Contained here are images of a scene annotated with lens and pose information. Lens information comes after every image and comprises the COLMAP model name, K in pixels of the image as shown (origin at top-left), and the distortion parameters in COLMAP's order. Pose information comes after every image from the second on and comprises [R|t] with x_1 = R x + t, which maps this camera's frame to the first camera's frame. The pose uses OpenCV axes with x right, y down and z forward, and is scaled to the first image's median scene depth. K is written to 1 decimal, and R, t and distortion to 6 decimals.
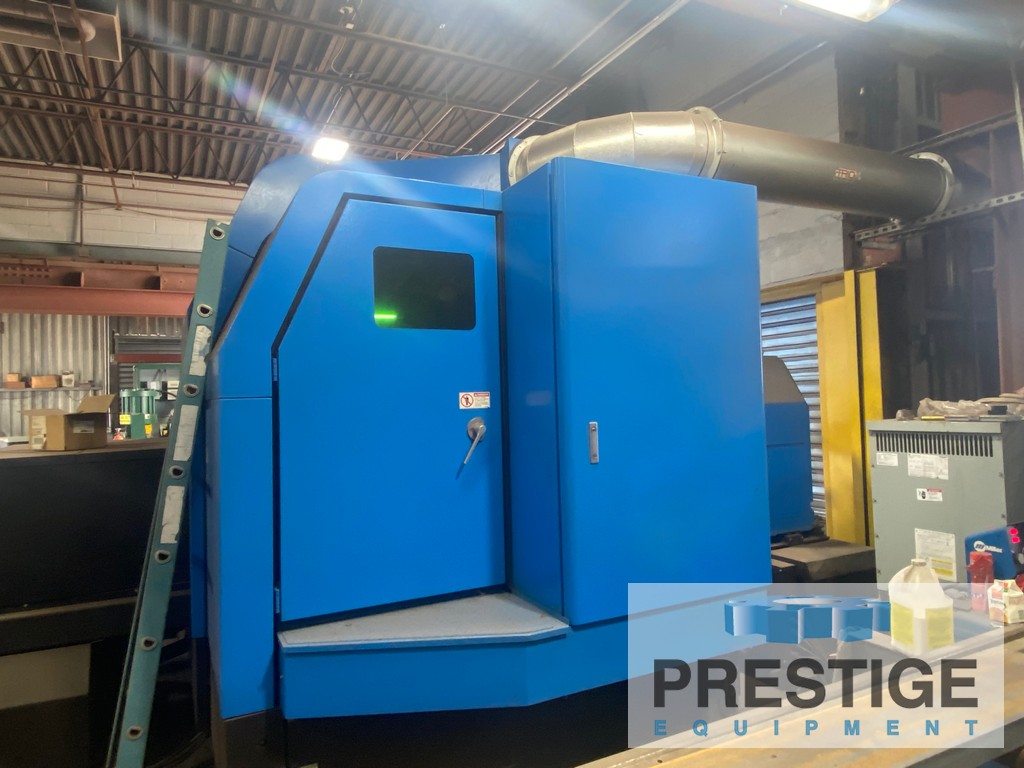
lens RADIAL K [[668.7, 0, 512.0], [0, 668.7, 384.0], [0, 0, 1]] dist [0.022549, -0.002122]
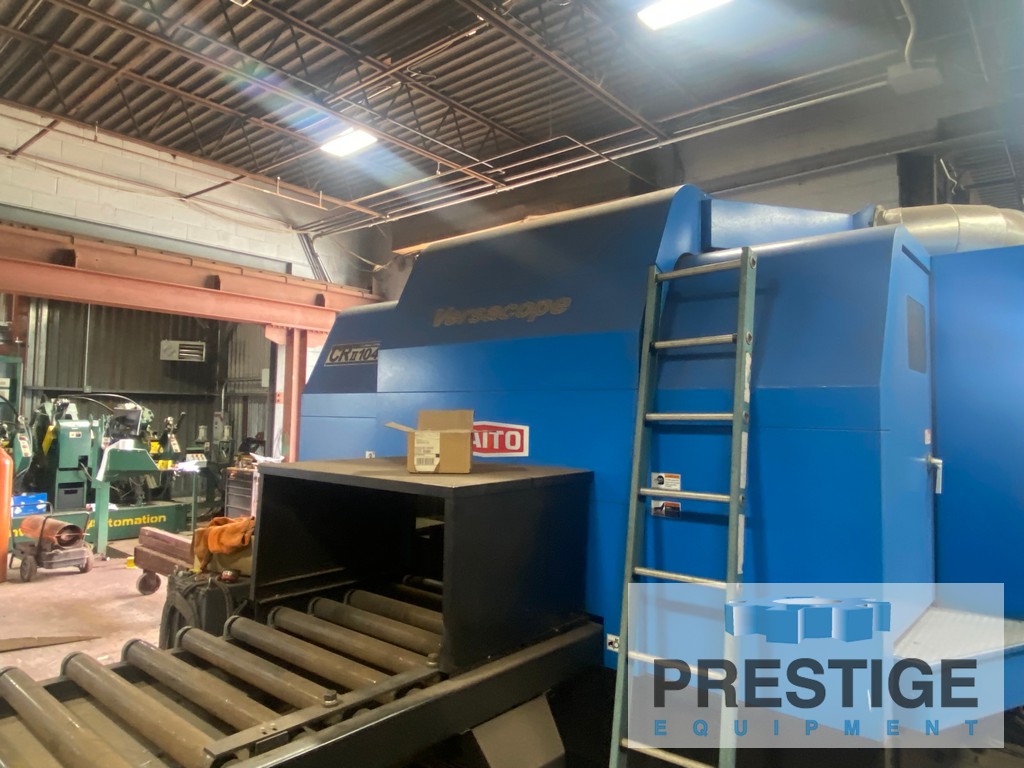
lens RADIAL K [[668.7, 0, 512.0], [0, 668.7, 384.0], [0, 0, 1]] dist [0.022549, -0.002122]
pose [[0.922986, 0.063392, 0.379577, -0.391364], [-0.050798, 0.997778, -0.043113, 0.007061], [-0.381466, 0.020511, 0.924155, 0.076085]]
